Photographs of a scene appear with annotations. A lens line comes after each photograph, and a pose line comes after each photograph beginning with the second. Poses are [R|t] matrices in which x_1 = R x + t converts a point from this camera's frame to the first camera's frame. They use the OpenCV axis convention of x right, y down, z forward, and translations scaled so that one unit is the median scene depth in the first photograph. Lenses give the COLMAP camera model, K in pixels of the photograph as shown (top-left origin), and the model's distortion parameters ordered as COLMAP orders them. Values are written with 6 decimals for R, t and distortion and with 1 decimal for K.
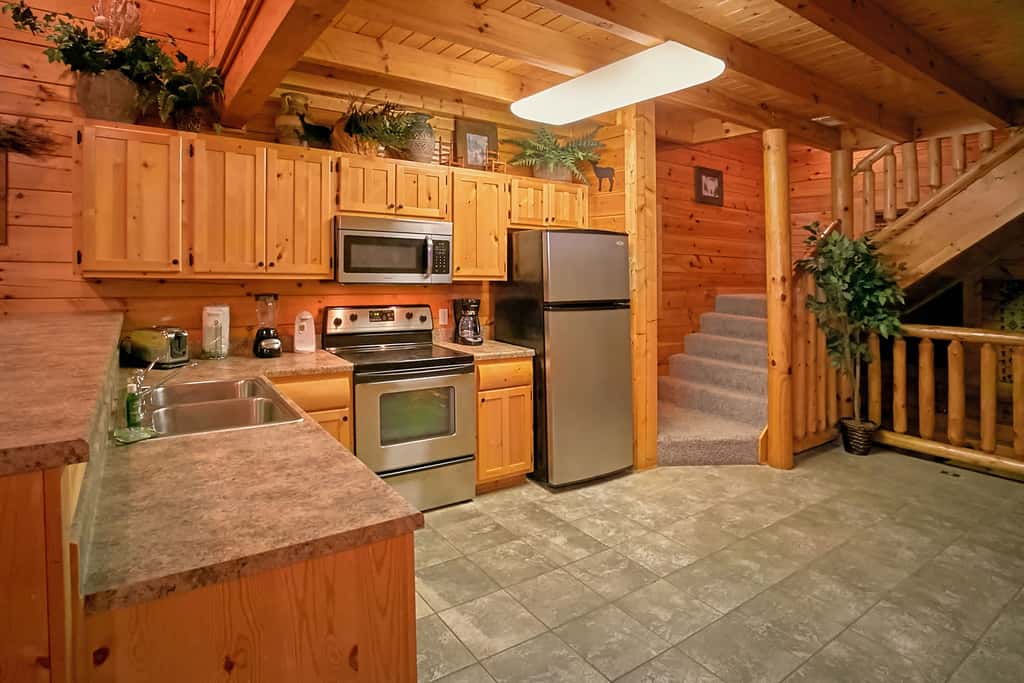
lens RADIAL K [[530.0, 0, 511.2], [0, 530.0, 339.6], [0, 0, 1]] dist [-0.042267, 0.009818]
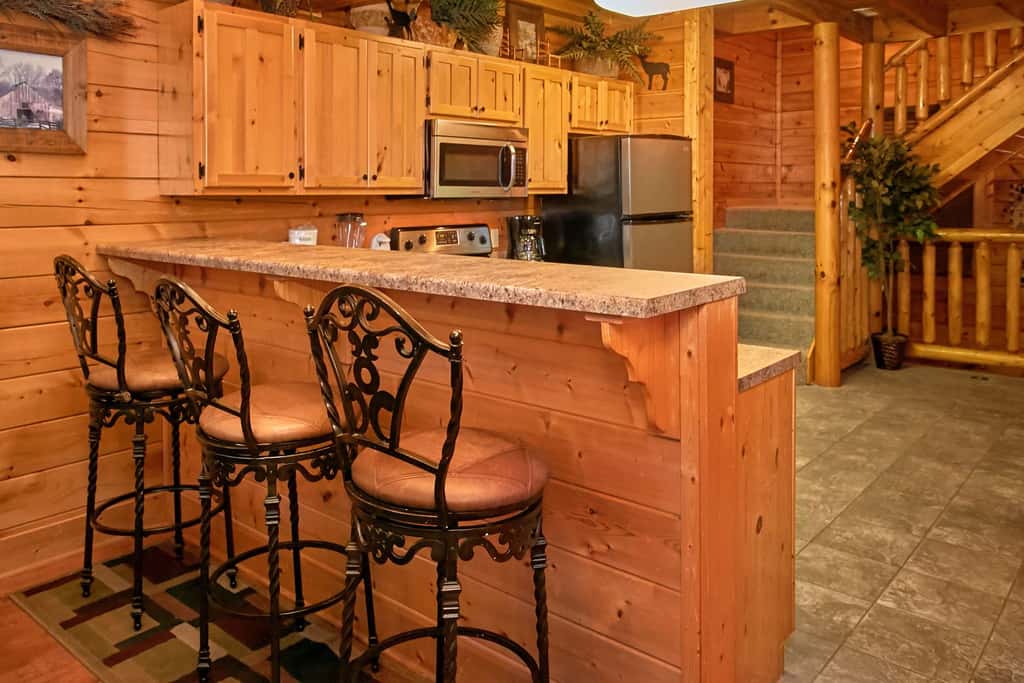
lens RADIAL K [[787.0, 0, 510.8], [0, 787.0, 342.6], [0, 0, 1]] dist [-0.003957, 0.012305]
pose [[0.963170, -0.074505, 0.258366, -0.430566], [0.058742, 0.995940, 0.068215, 0.037981], [-0.262399, -0.050525, 0.963636, -0.232838]]
